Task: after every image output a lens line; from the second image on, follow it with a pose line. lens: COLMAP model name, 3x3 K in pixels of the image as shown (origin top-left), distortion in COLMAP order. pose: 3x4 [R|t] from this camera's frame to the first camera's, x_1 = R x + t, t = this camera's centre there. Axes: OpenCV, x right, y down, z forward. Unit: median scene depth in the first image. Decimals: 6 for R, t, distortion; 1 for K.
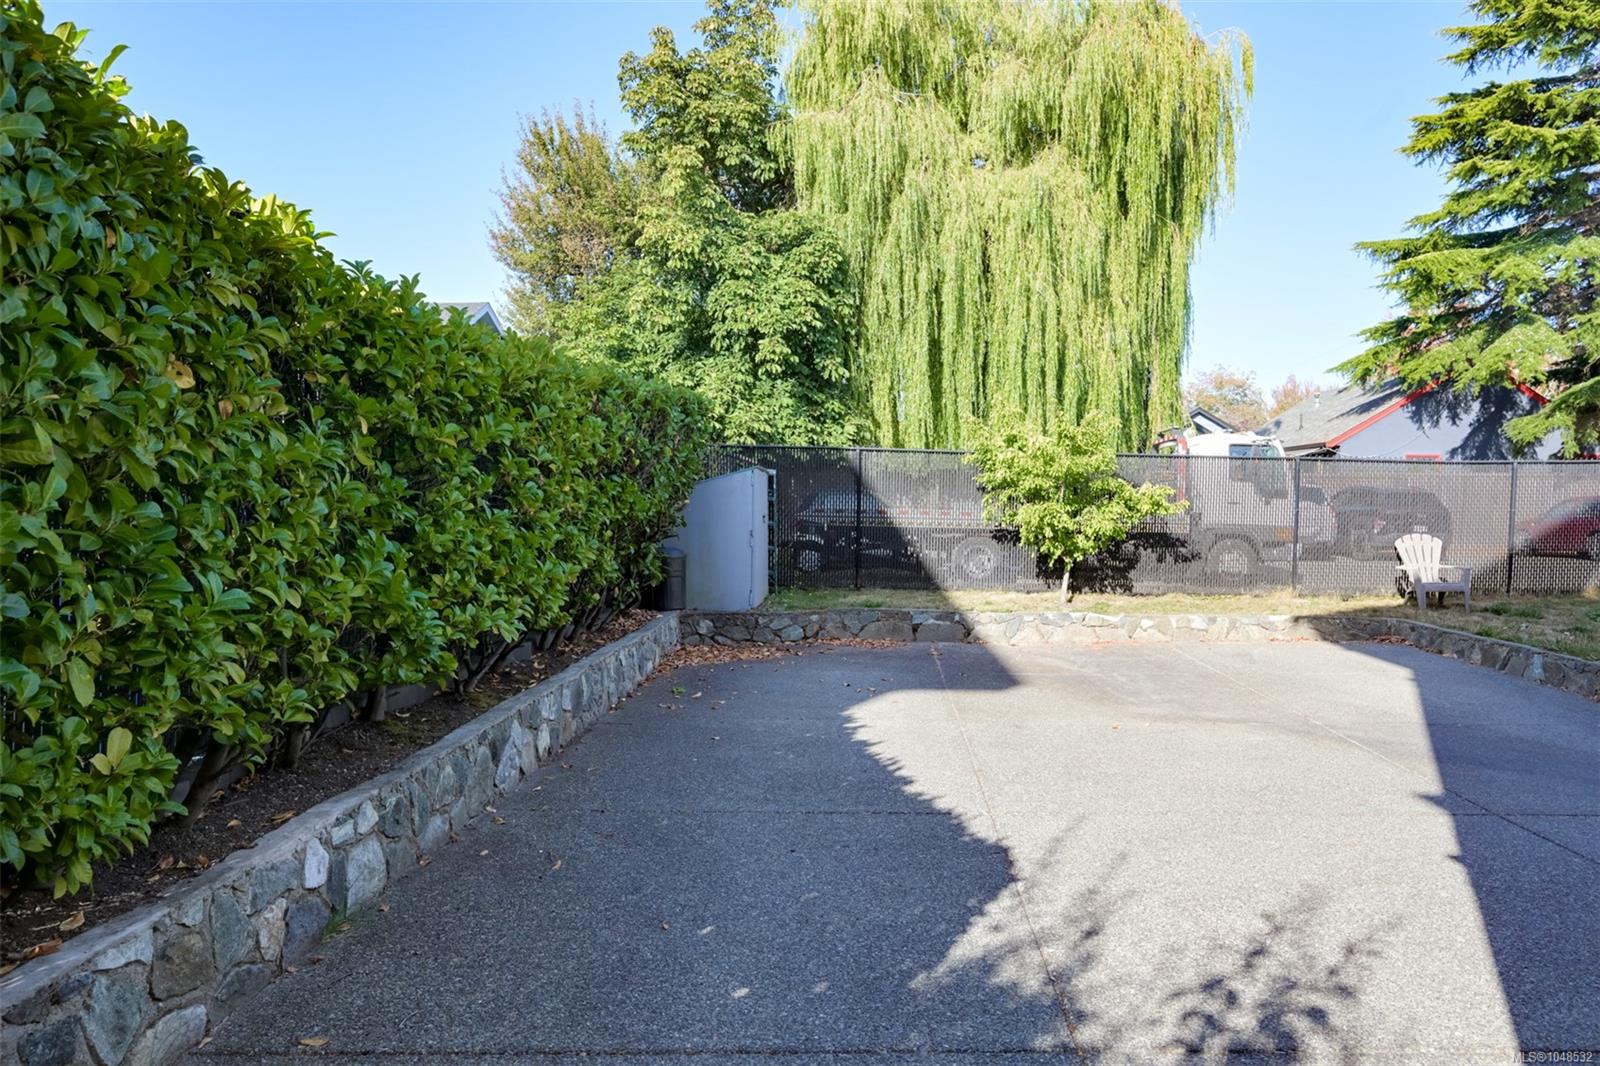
lens RADIAL K [[1160.5, 0, 883.6], [0, 1160.5, 599.0], [0, 0, 1]] dist [-0.011584, 0.014010]
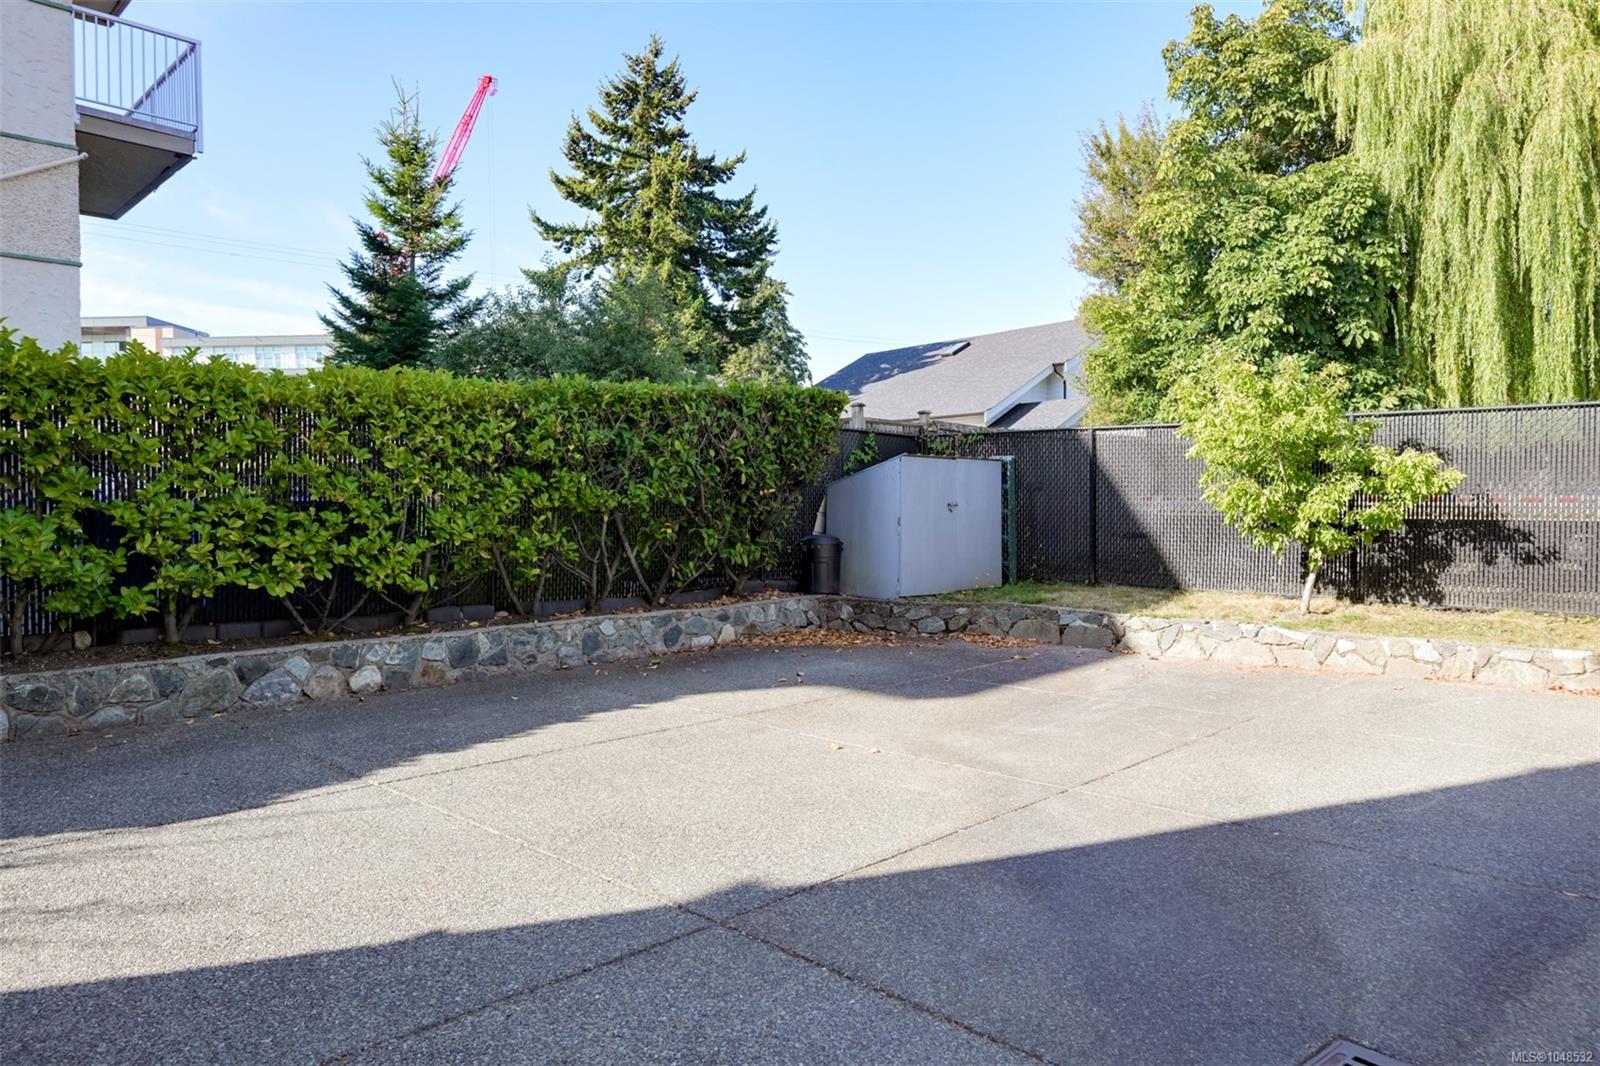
lens RADIAL K [[1101.9, 0, 798.0], [0, 1101.9, 535.8], [0, 0, 1]] dist [0.001774, 0.003040]
pose [[0.667892, 0.006965, -0.744226, 0.287574], [-0.045991, 0.998431, -0.031930, -0.005454], [0.742836, 0.055554, 0.667165, 0.165605]]
